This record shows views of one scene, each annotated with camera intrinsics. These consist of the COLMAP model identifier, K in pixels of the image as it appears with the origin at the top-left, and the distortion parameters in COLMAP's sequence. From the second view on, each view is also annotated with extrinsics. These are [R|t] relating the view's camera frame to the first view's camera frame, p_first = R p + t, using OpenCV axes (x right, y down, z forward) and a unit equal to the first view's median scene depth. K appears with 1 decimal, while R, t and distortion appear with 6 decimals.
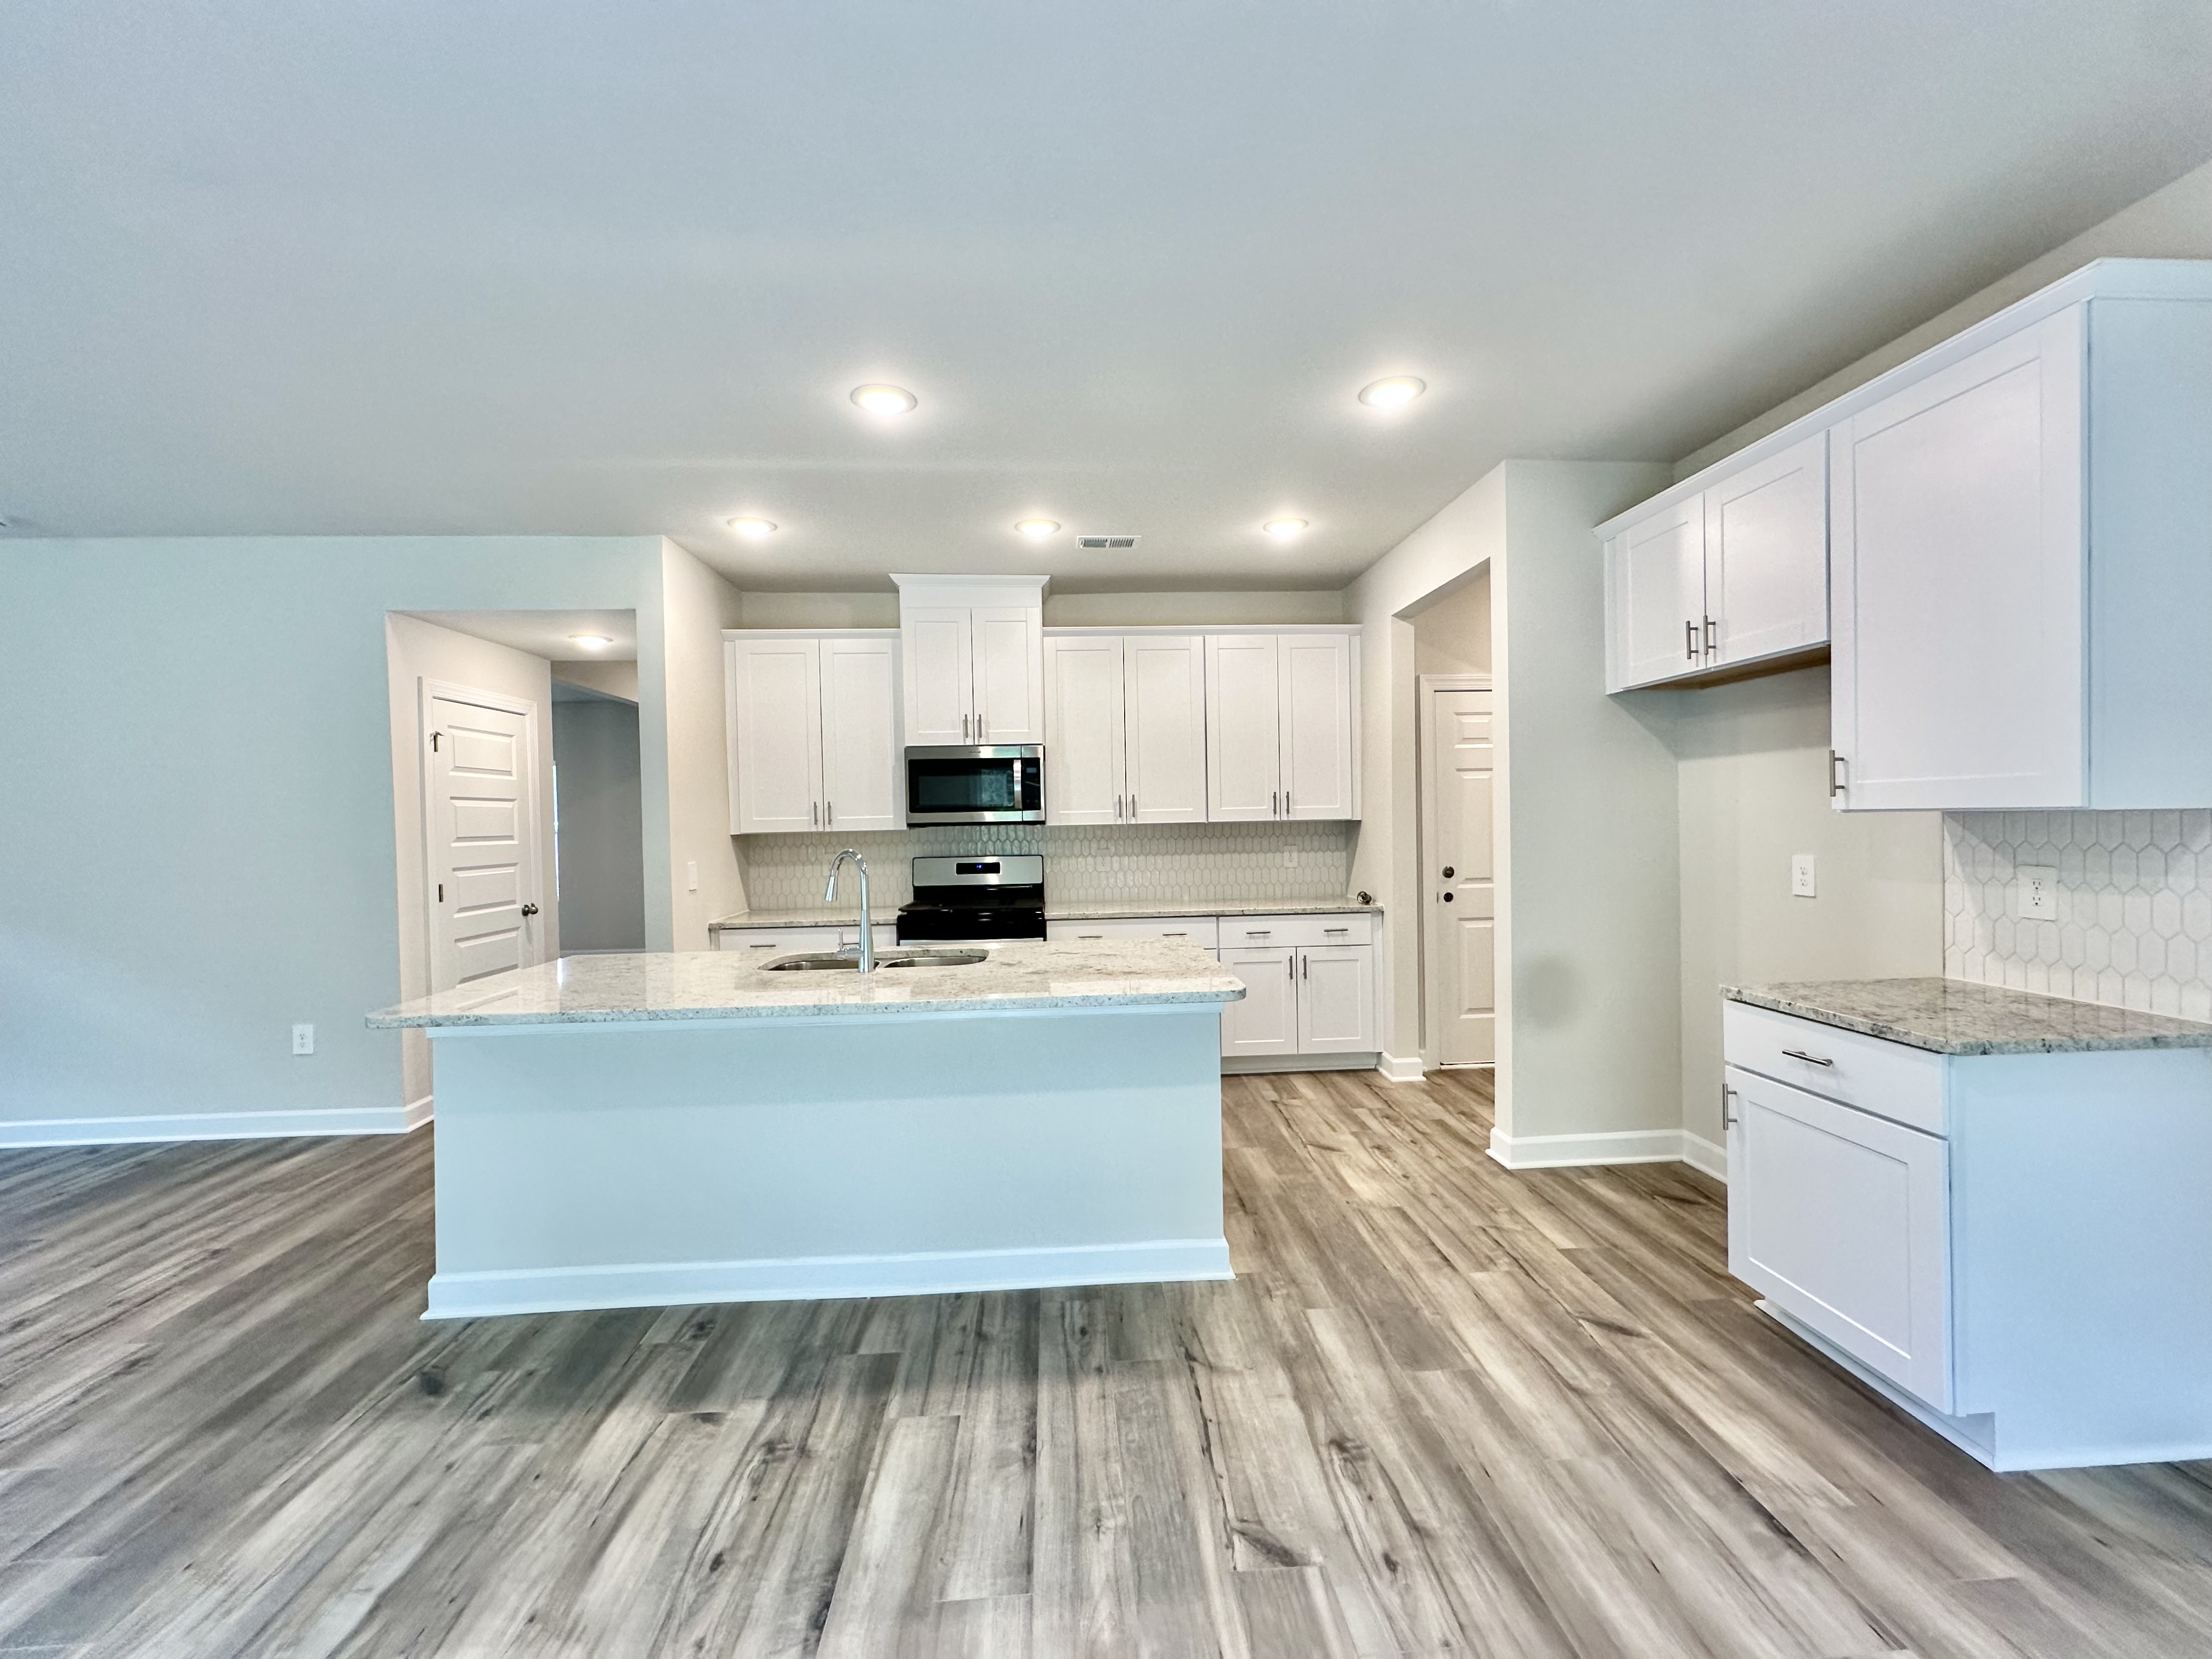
lens RADIAL K [[882.2, 0, 1106.0], [0, 882.2, 829.5], [0, 0, 1]] dist [-0.000673, -0.000067]
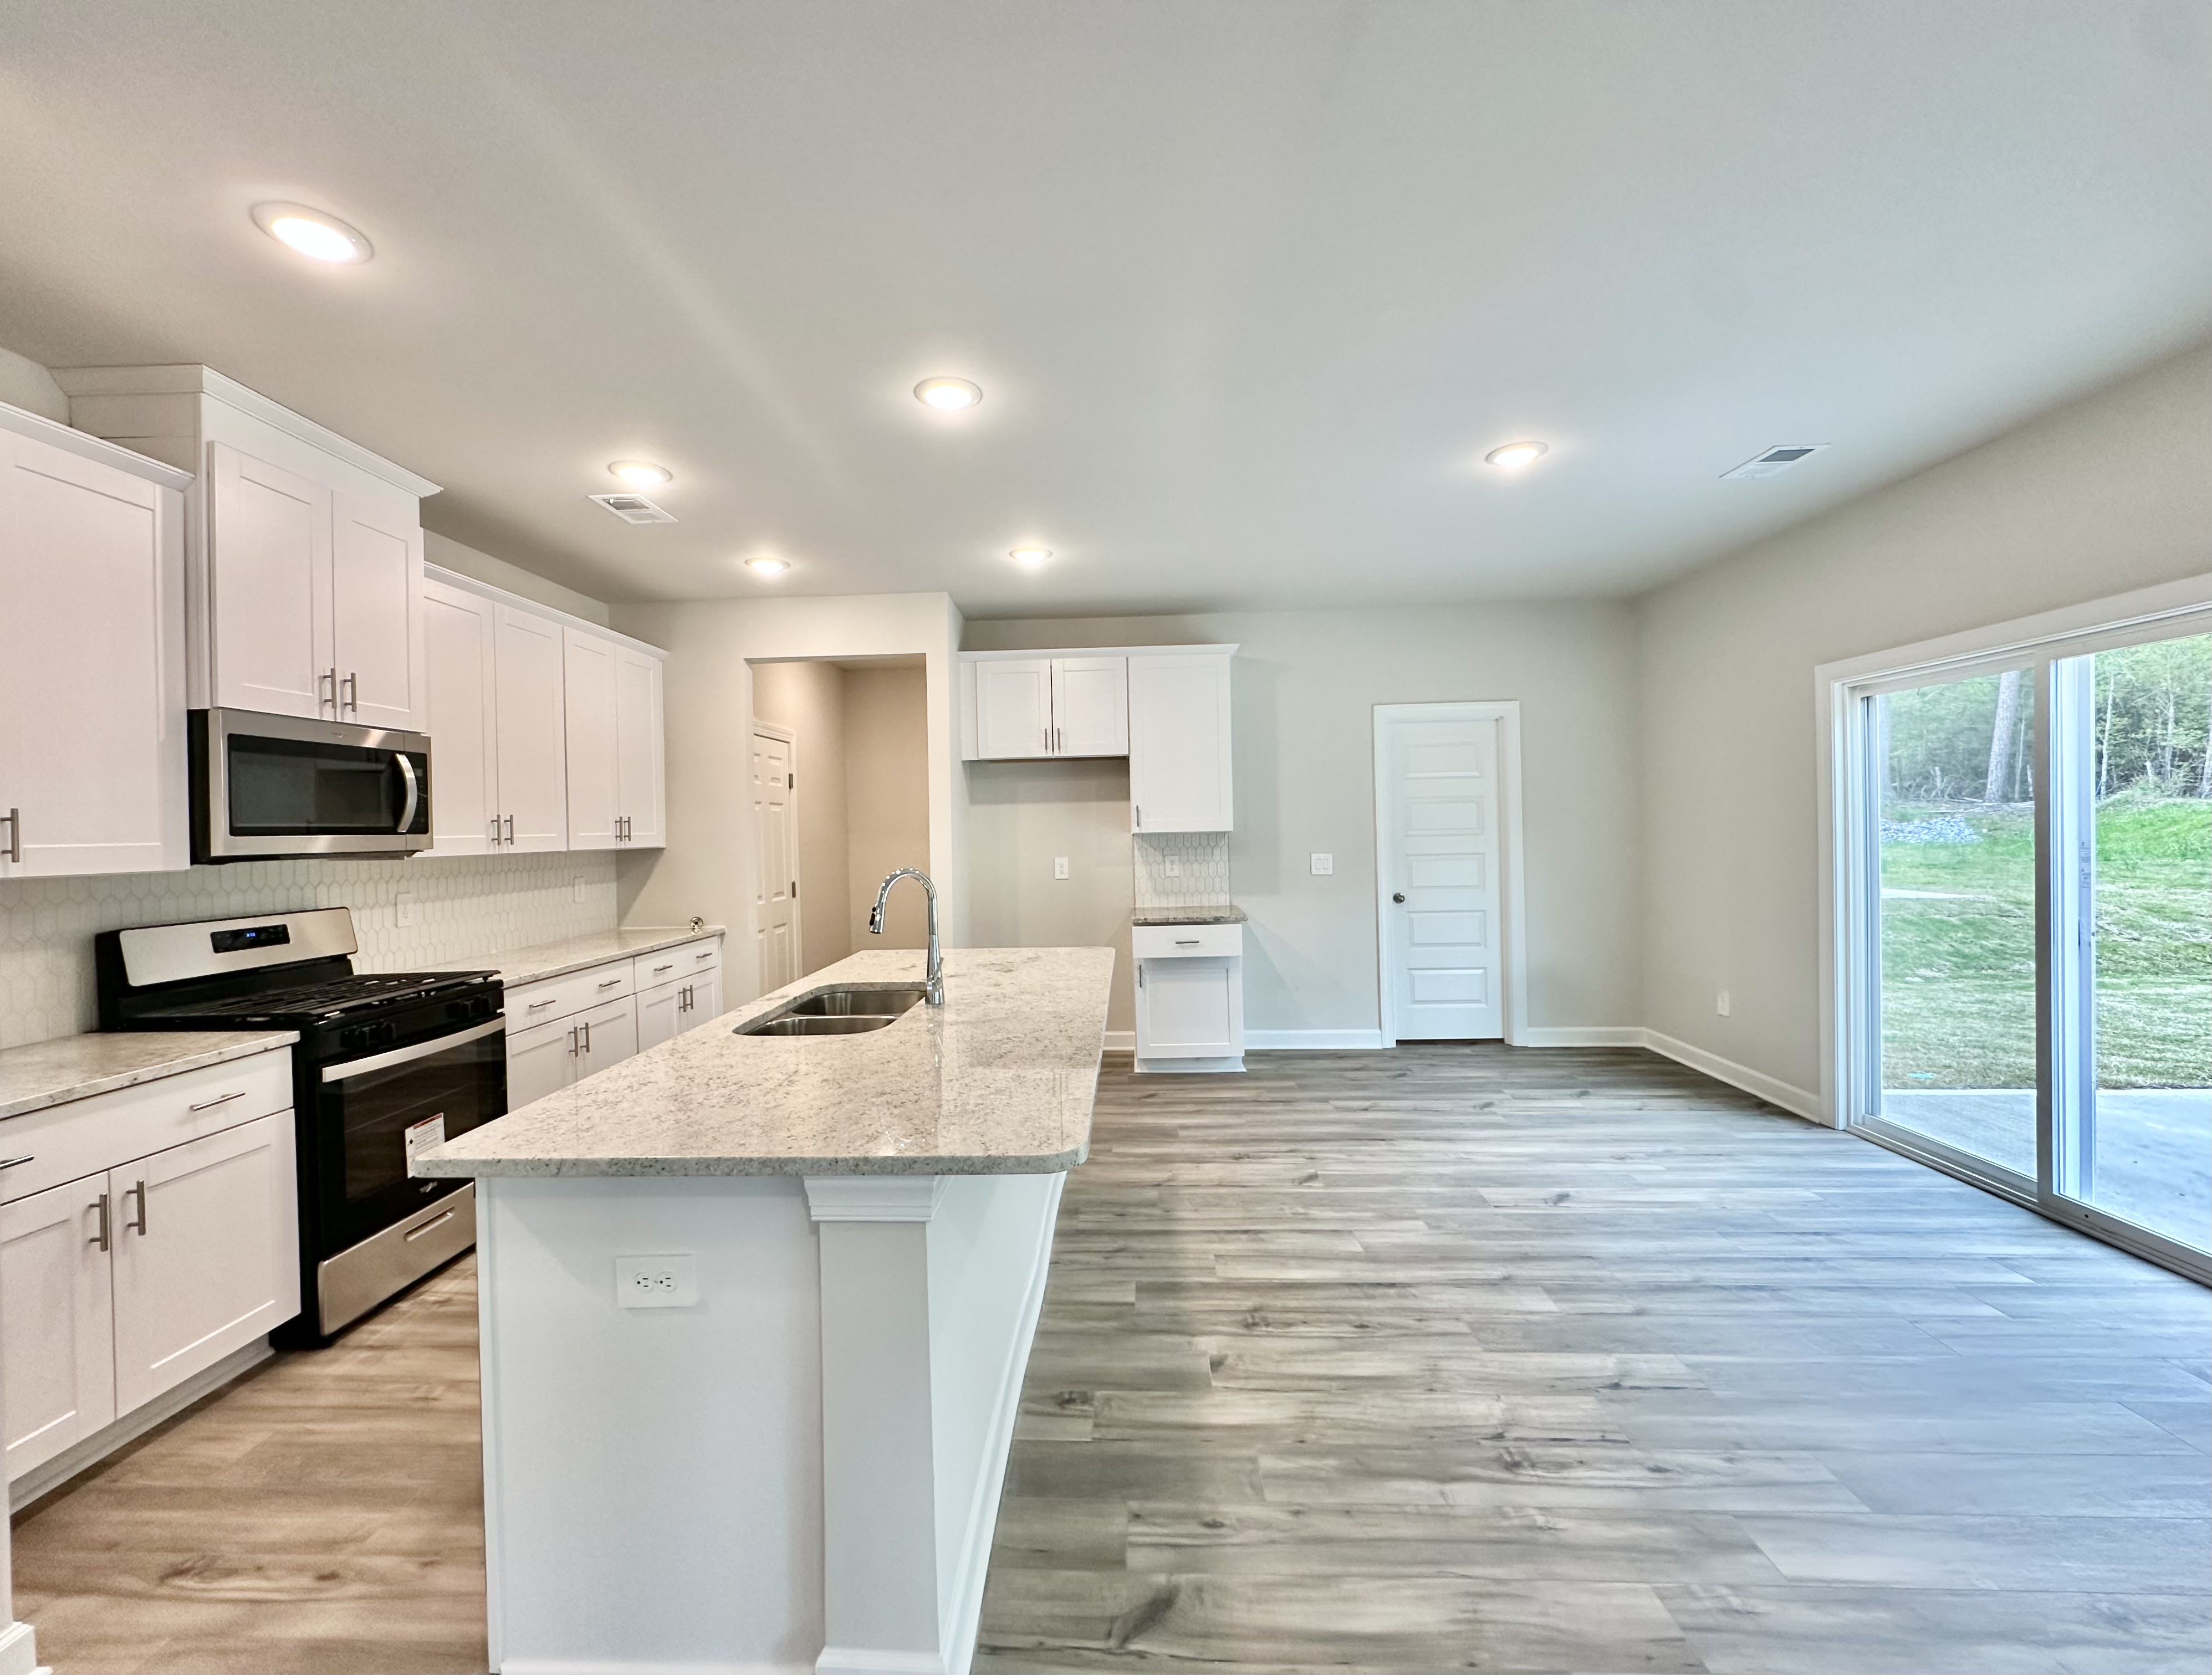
lens RADIAL K [[877.5, 0, 1106.0], [0, 877.5, 837.5], [0, 0, 1]] dist [-0.001077, 0.000078]
pose [[0.105866, 0.005827, 0.994363, -1.531974], [0.033173, 0.999406, -0.009388, 0.009198], [-0.993827, 0.033980, 0.105610, 0.974959]]
